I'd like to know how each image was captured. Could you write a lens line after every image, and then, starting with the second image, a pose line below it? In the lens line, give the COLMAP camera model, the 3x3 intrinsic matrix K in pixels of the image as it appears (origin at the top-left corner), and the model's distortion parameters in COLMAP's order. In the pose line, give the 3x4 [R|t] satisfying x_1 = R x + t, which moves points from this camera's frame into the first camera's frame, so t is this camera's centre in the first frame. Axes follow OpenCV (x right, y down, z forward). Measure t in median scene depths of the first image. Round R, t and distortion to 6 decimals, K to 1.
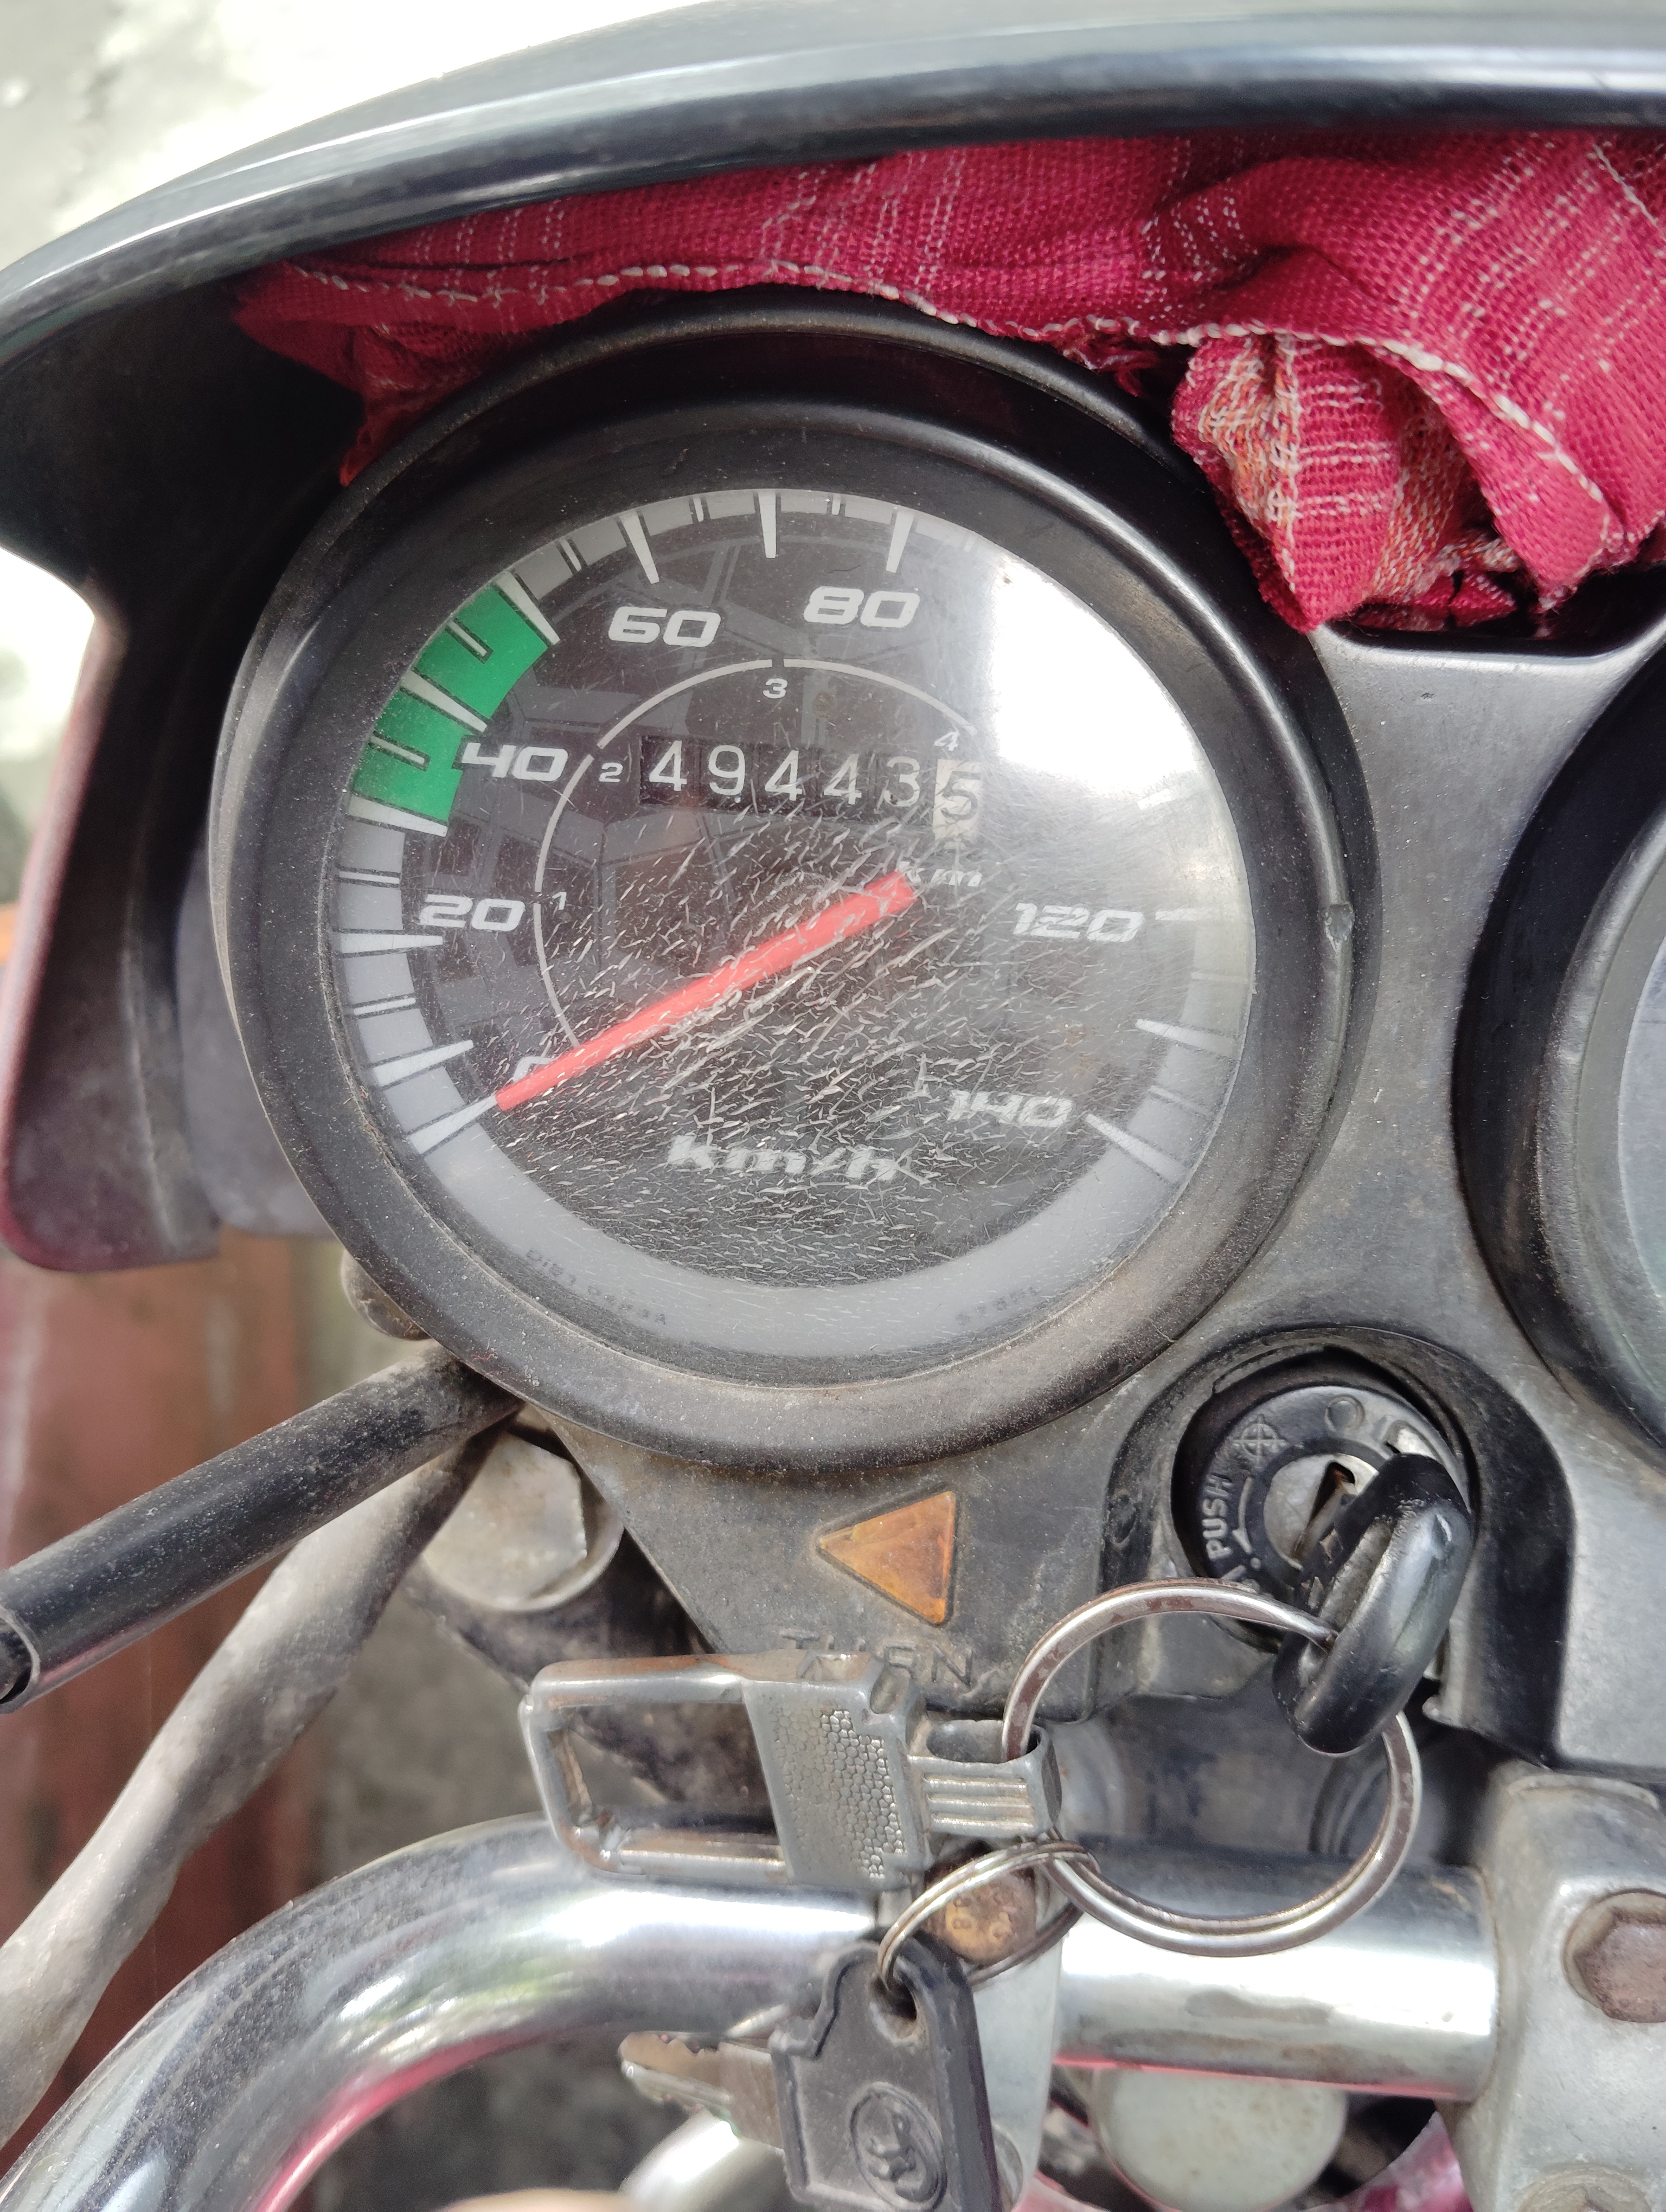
lens RADIAL K [[1928.7, 0, 846.4], [0, 1928.7, 1103.8], [0, 0, 1]] dist [0.046866, -0.172410]
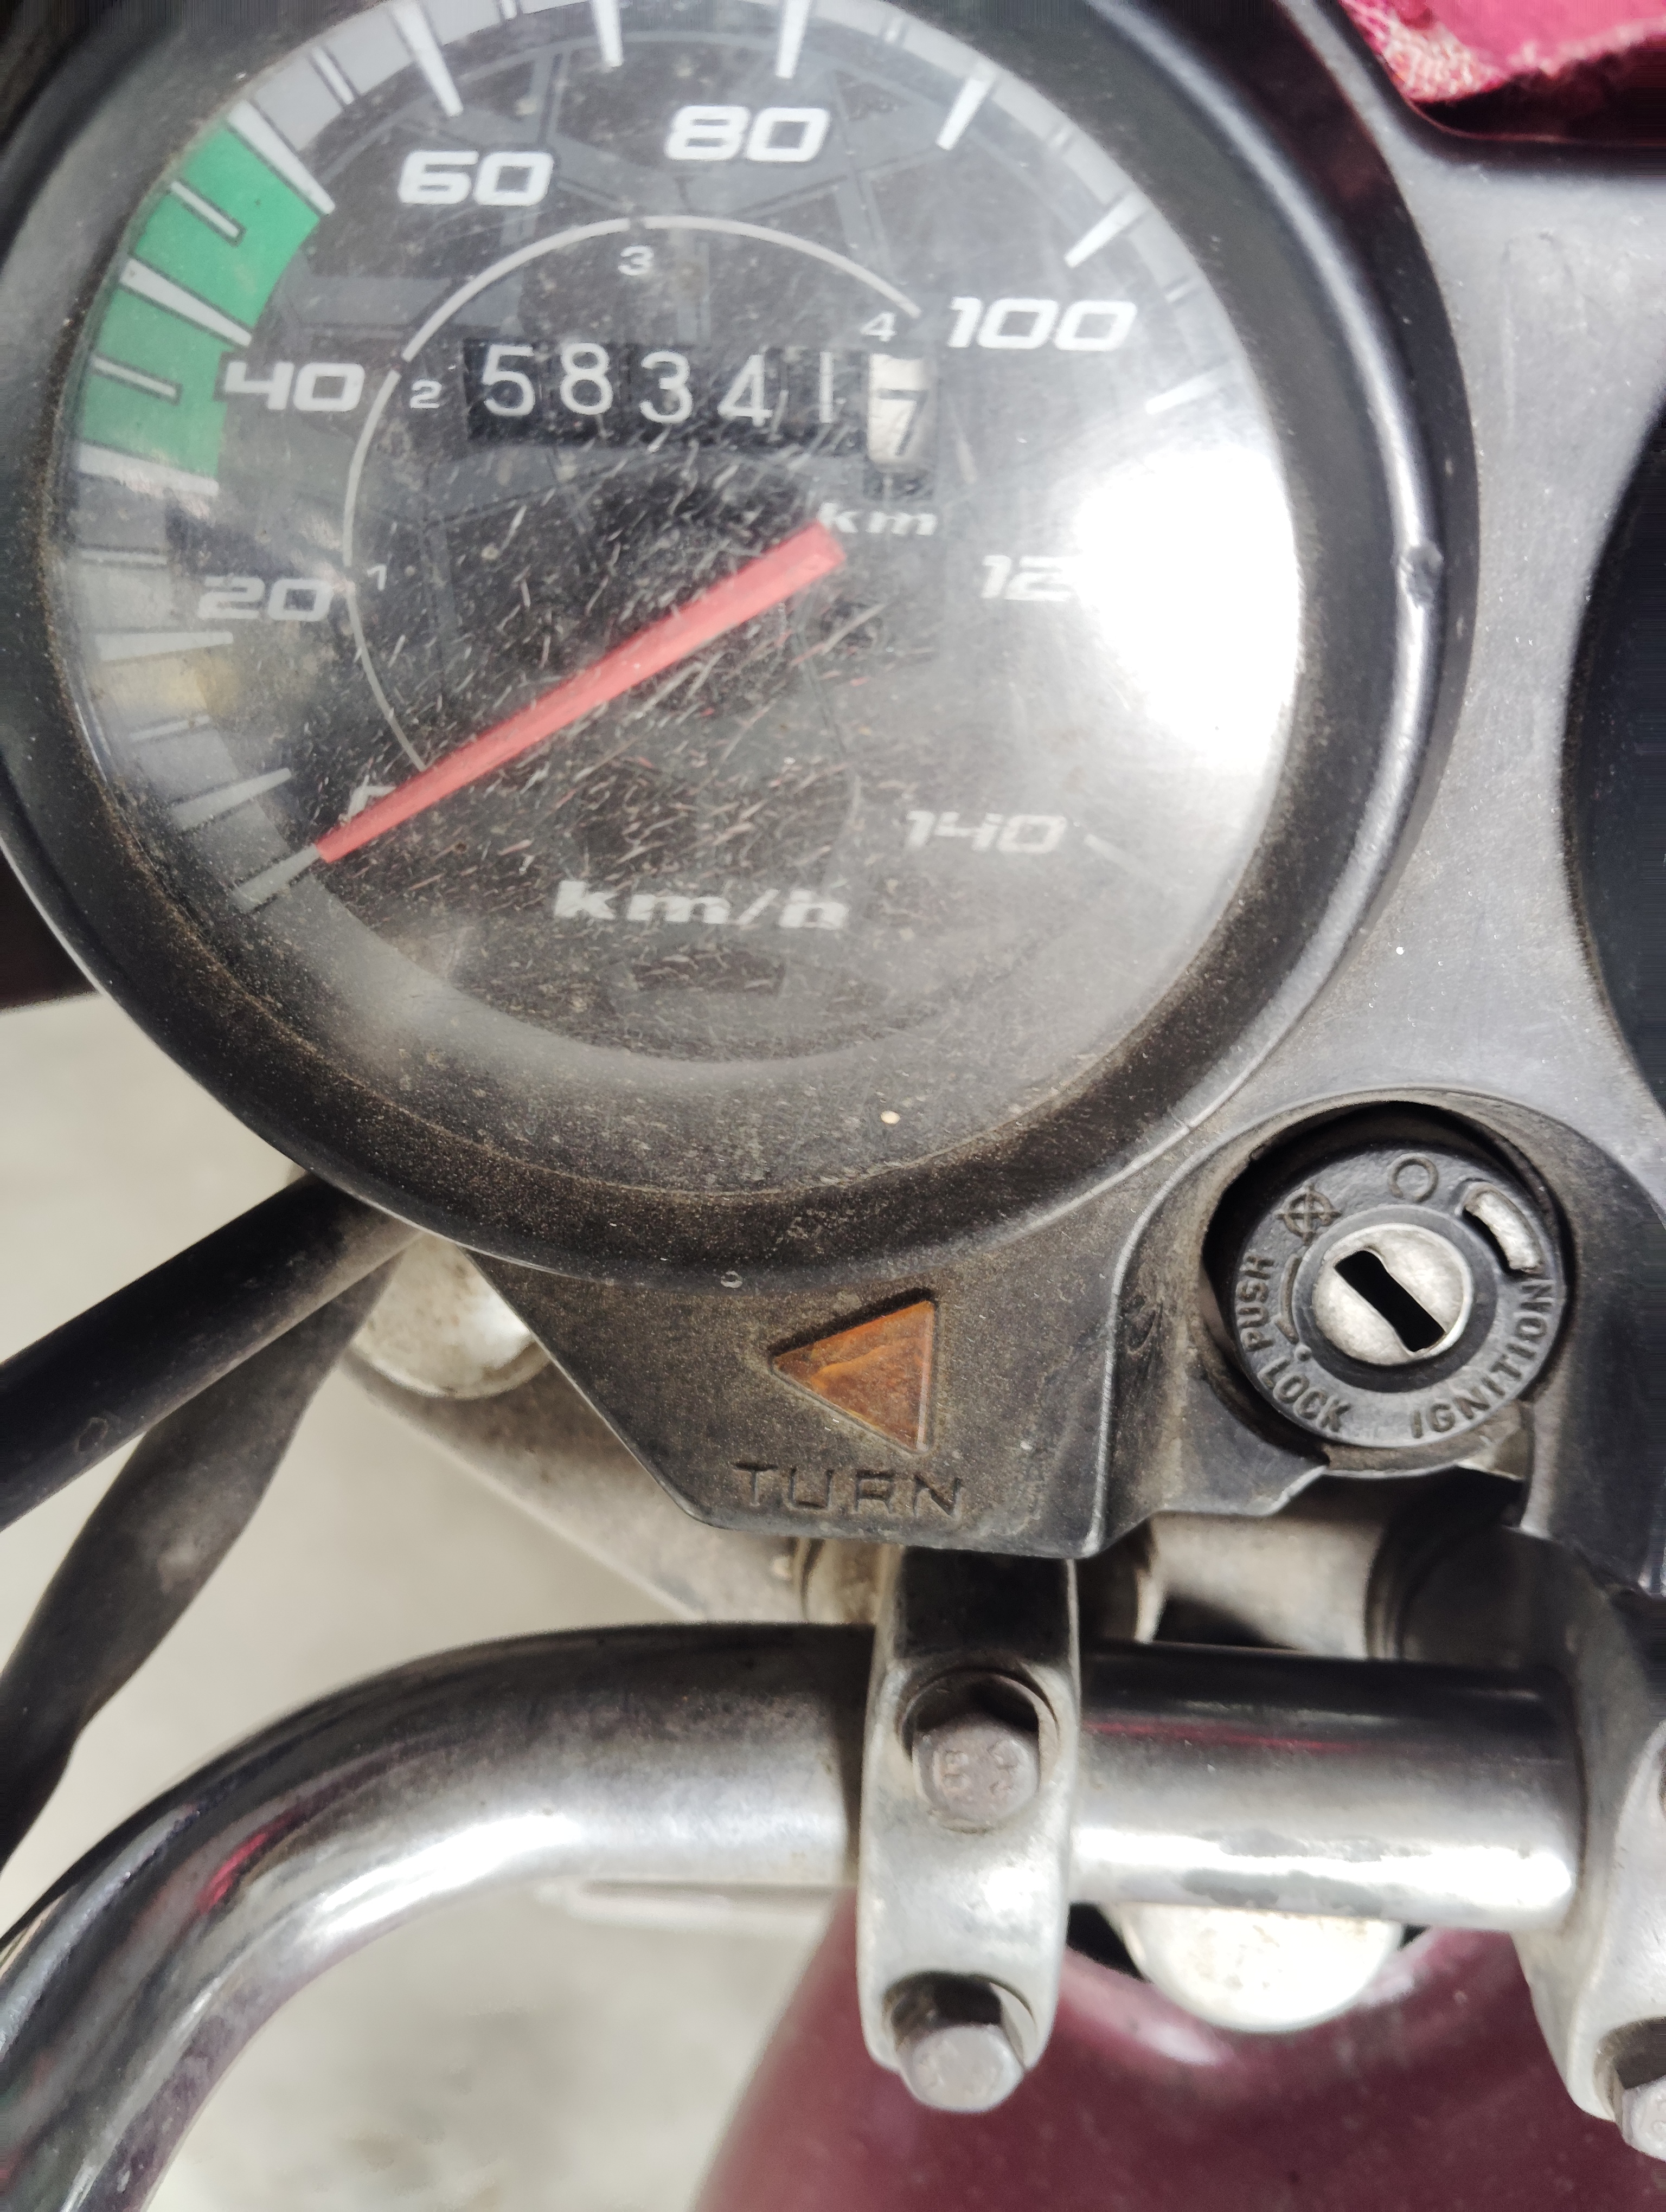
lens RADIAL K [[1967.3, 0, 837.7], [0, 1967.3, 1174.6], [0, 0, 1]] dist [0.060423, -0.208968]
pose [[0.998681, -0.030154, -0.041559, 0.057575], [0.038609, 0.974588, 0.220653, -0.042741], [0.033849, -0.221967, 0.974467, 0.211509]]
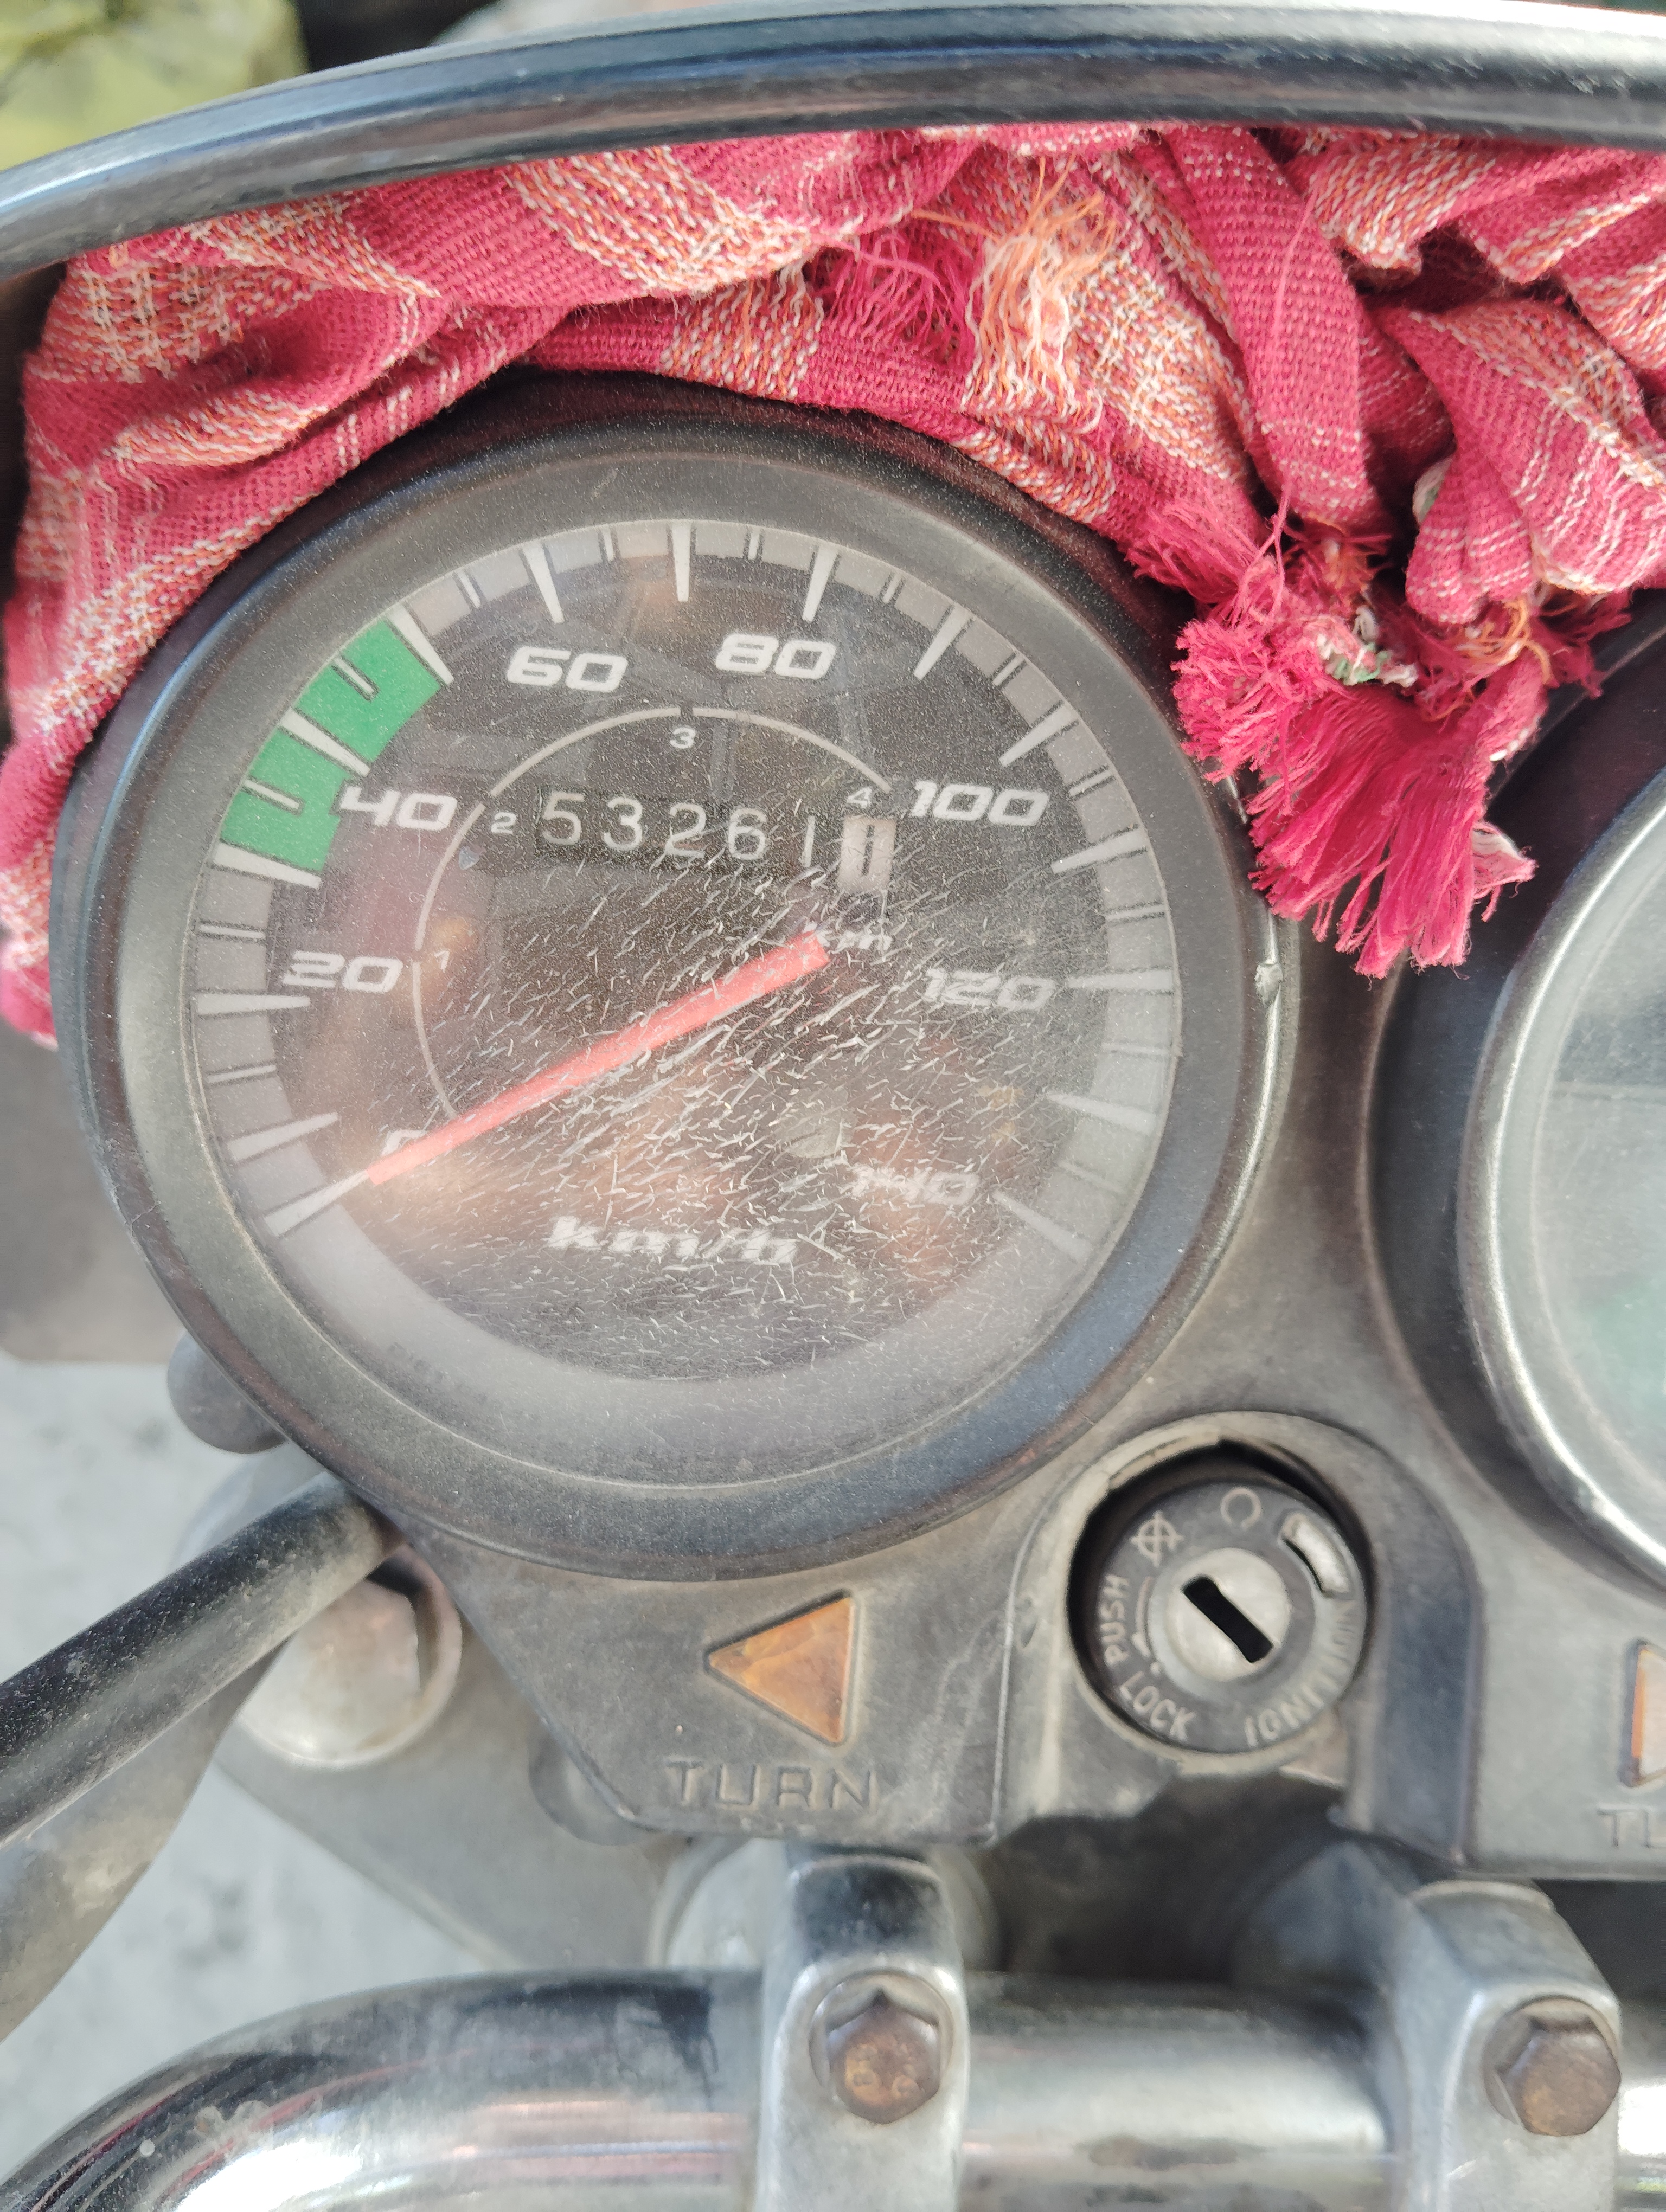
lens RADIAL K [[1928.7, 0, 846.4], [0, 1928.7, 1103.8], [0, 0, 1]] dist [0.046866, -0.172410]
pose [[0.990233, 0.004926, 0.139335, -0.087869], [0.006873, 0.996436, -0.084069, 0.045407], [-0.139253, 0.084205, 0.986670, 0.061608]]
